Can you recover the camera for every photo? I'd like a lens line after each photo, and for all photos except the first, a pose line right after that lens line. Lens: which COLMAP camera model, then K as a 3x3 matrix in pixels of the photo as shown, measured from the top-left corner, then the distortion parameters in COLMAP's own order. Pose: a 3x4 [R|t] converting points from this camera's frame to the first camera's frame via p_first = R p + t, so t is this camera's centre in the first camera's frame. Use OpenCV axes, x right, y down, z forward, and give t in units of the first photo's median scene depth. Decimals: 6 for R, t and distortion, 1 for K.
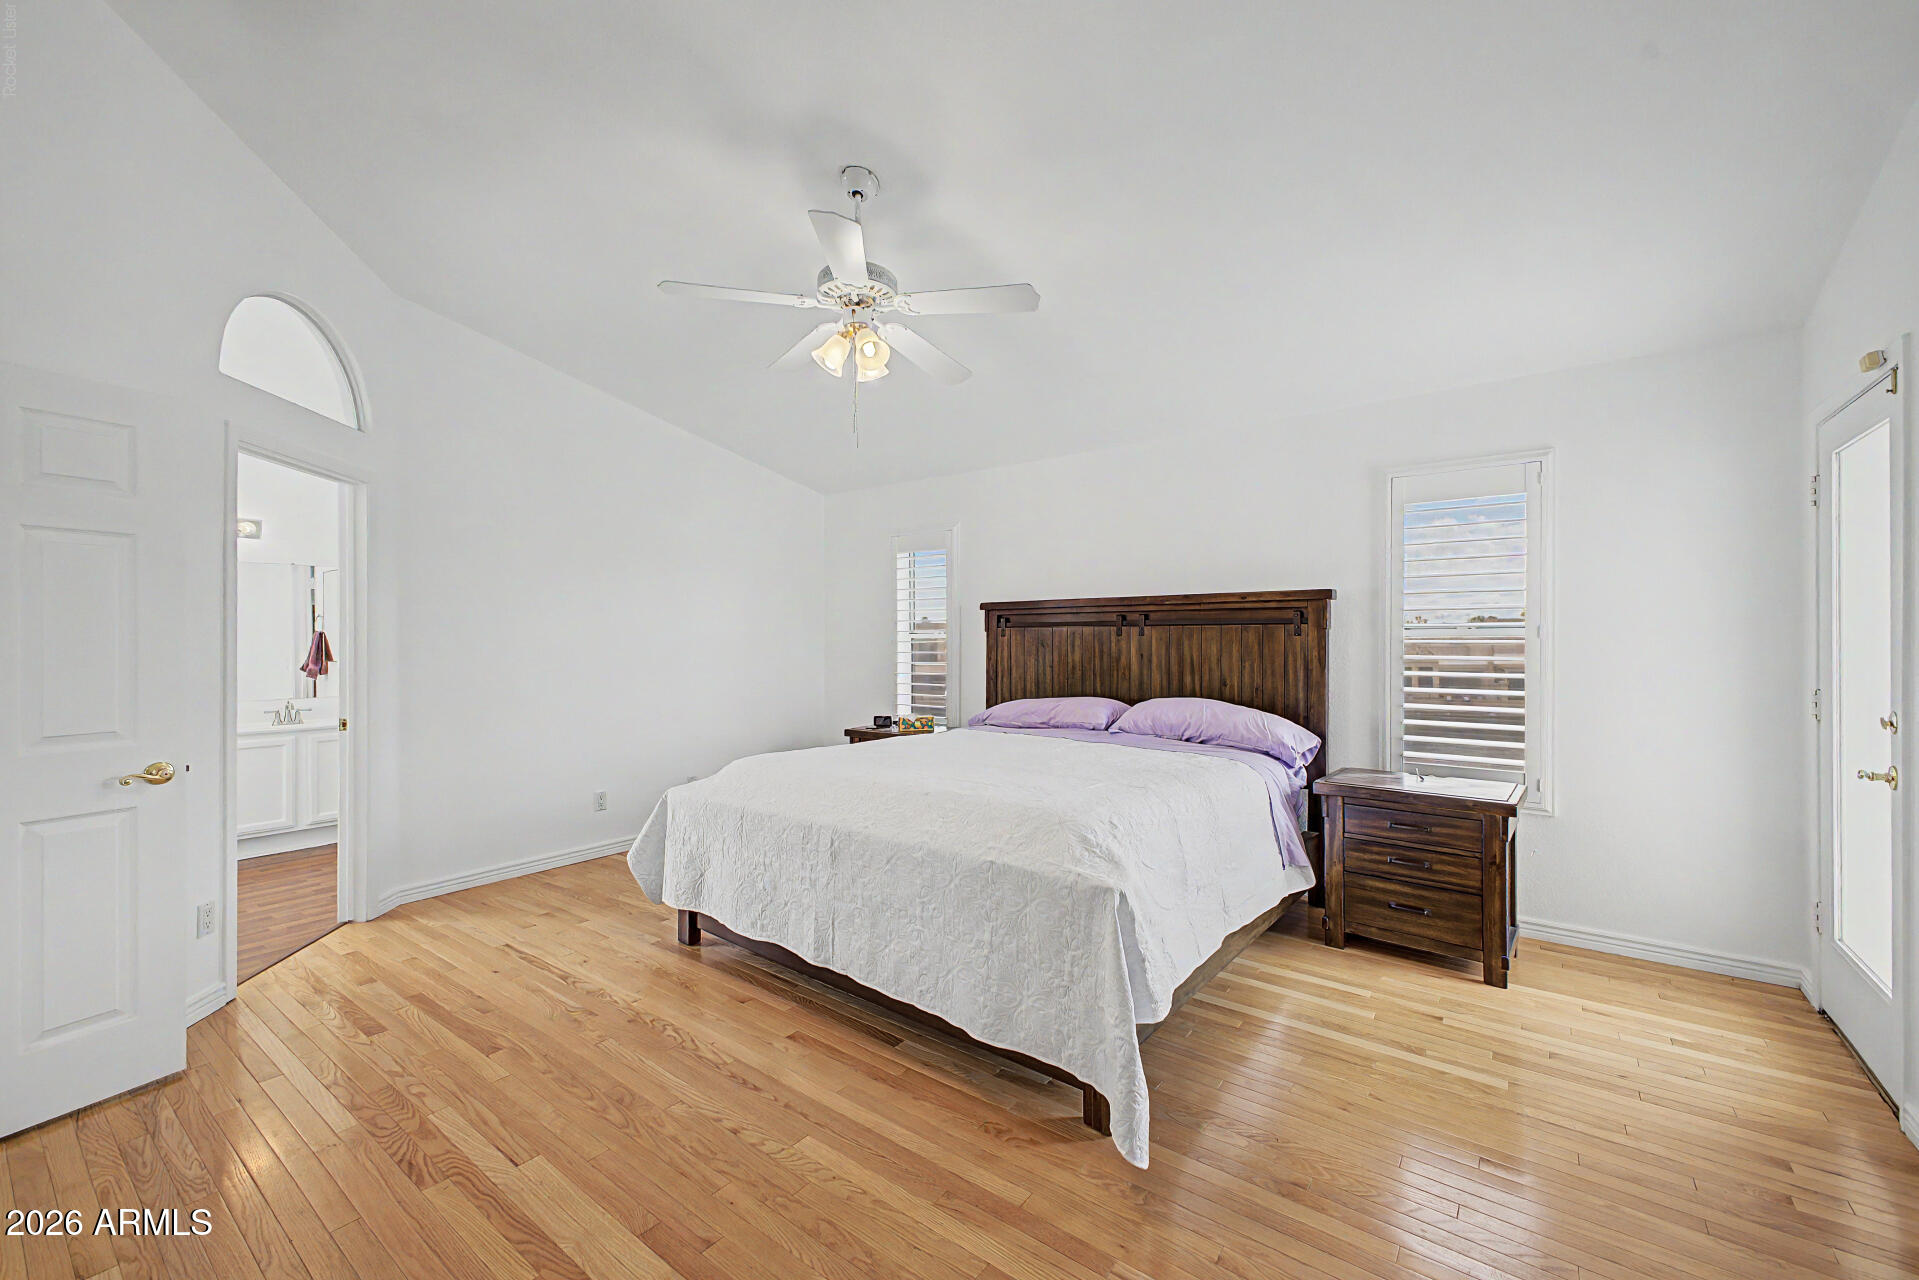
lens RADIAL K [[793.4, 0, 960.9], [0, 793.4, 632.2], [0, 0, 1]] dist [0.002067, -0.000228]
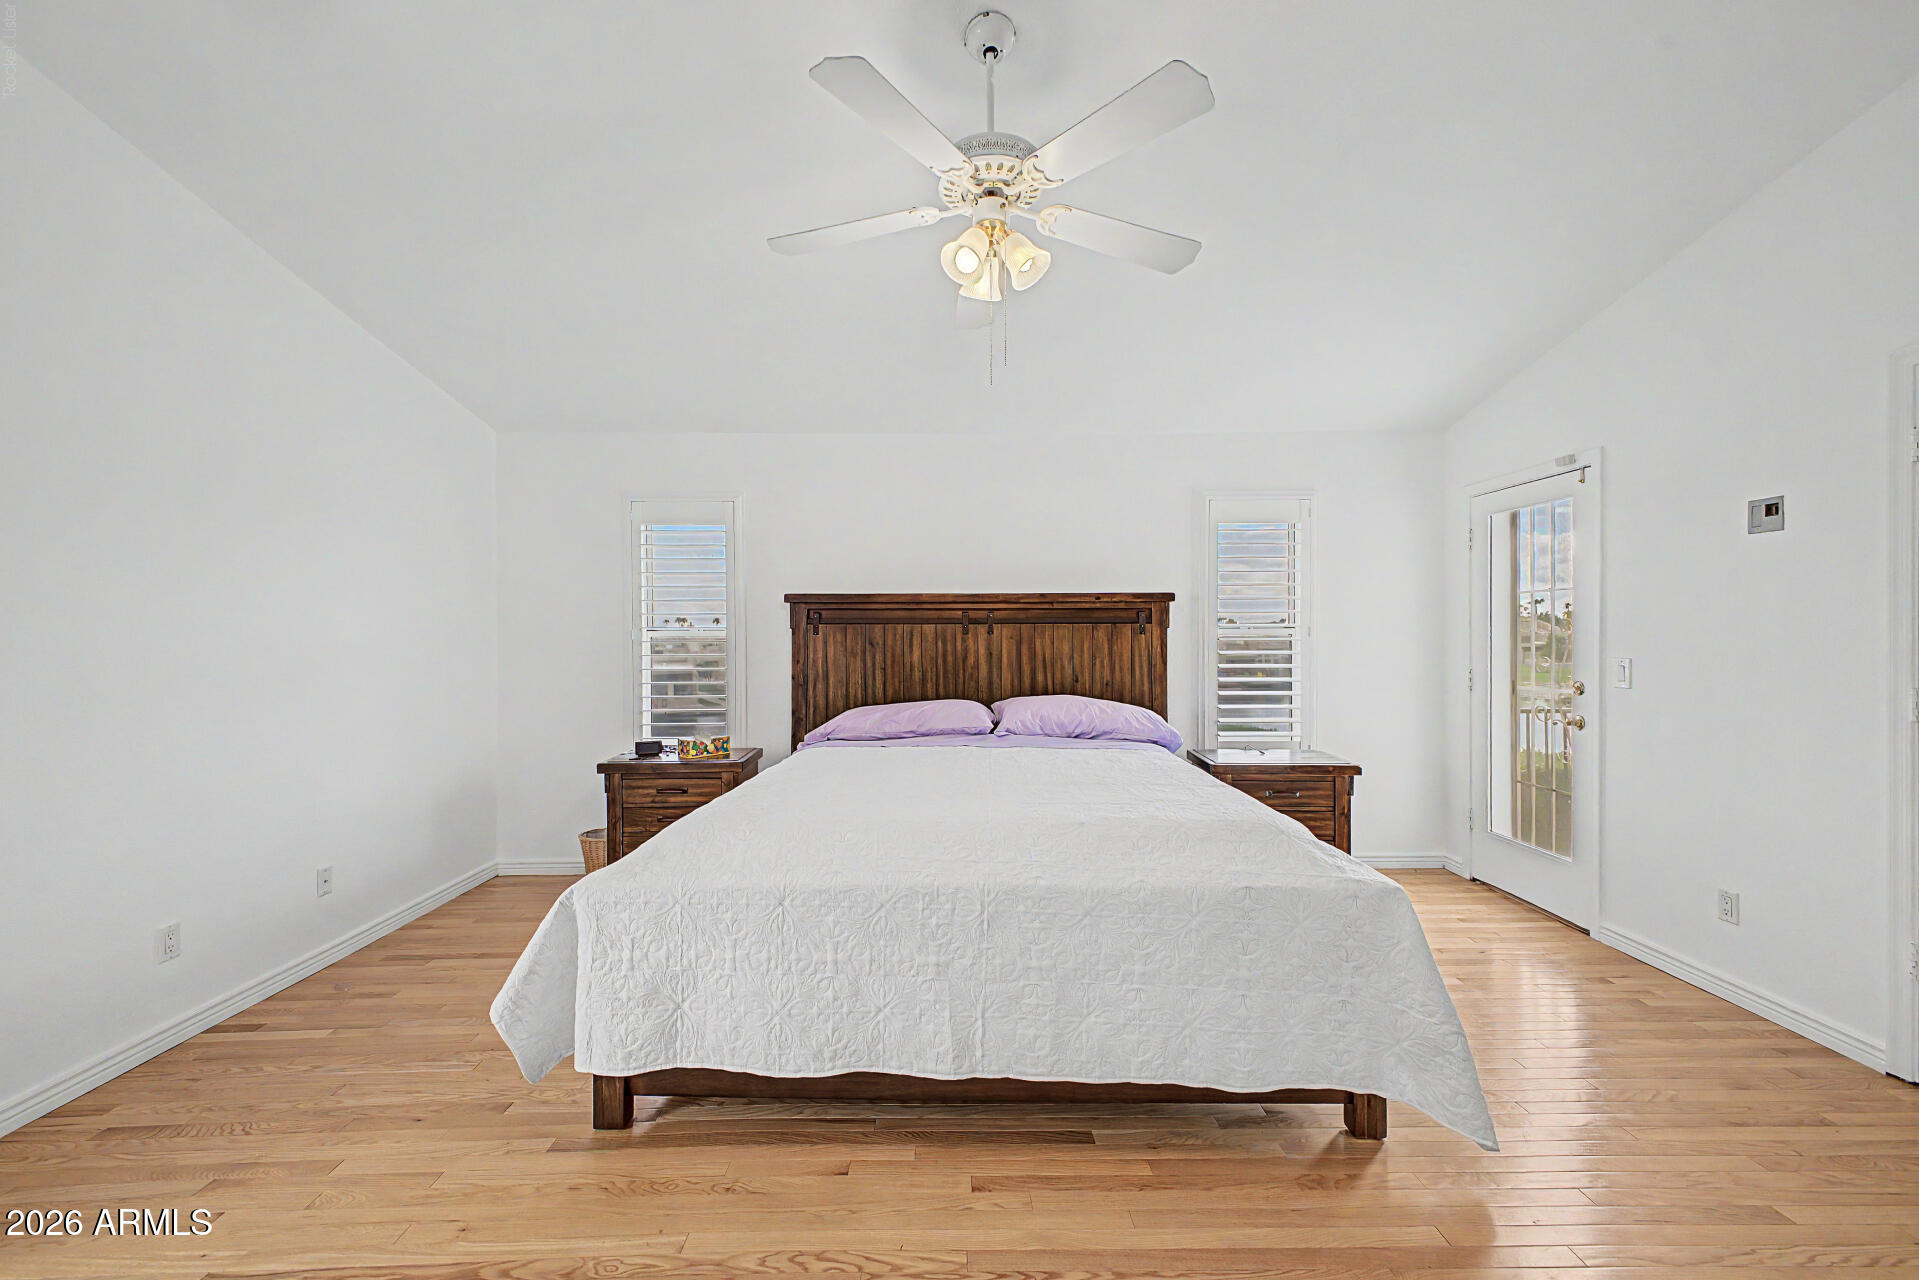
lens RADIAL K [[793.4, 0, 960.9], [0, 793.4, 632.2], [0, 0, 1]] dist [0.002067, -0.000228]
pose [[0.780724, 0.002518, 0.624871, -0.449171], [-0.001311, 0.999996, -0.002392, 0.004834], [-0.624874, 0.001048, 0.780725, 0.295877]]
